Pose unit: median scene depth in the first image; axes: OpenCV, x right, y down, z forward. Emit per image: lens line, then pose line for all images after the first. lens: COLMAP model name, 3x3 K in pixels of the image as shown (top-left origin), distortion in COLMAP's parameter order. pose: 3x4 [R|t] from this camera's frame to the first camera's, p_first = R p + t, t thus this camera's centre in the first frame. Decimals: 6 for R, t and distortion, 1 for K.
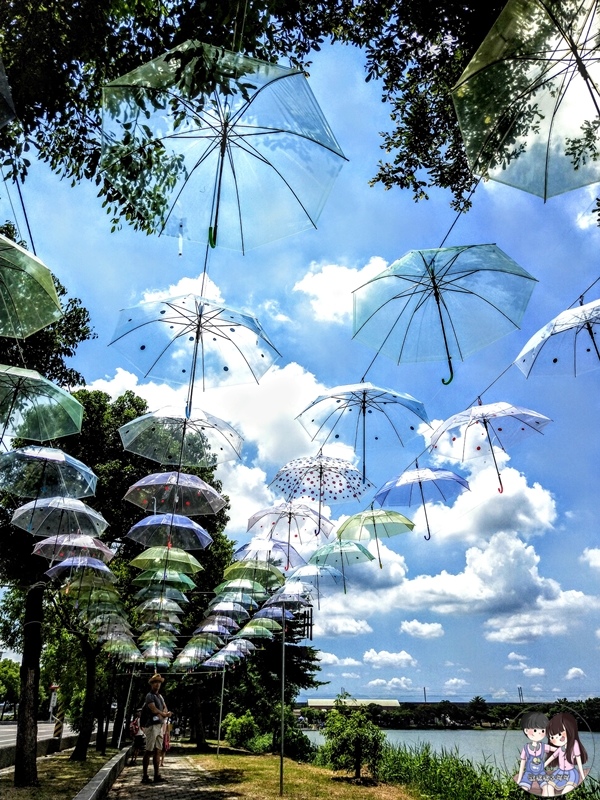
lens RADIAL K [[613.8, 0, 299.9], [0, 613.8, 387.1], [0, 0, 1]] dist [0.046395, -0.000465]
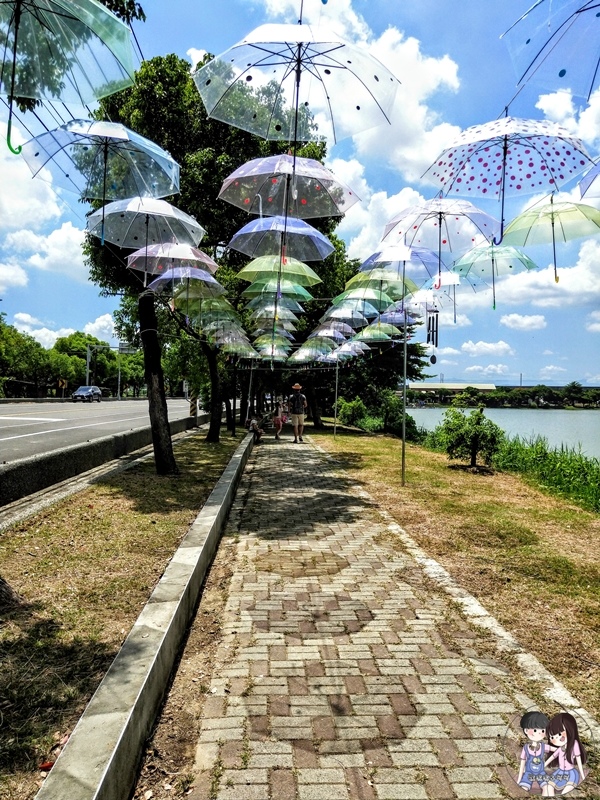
lens RADIAL K [[613.8, 0, 299.9], [0, 613.8, 387.1], [0, 0, 1]] dist [0.046395, -0.000465]
pose [[0.987234, 0.017773, -0.158284, -0.030582], [0.057225, 0.887828, 0.456604, 0.022298], [0.148644, -0.459832, 0.875477, 0.115612]]
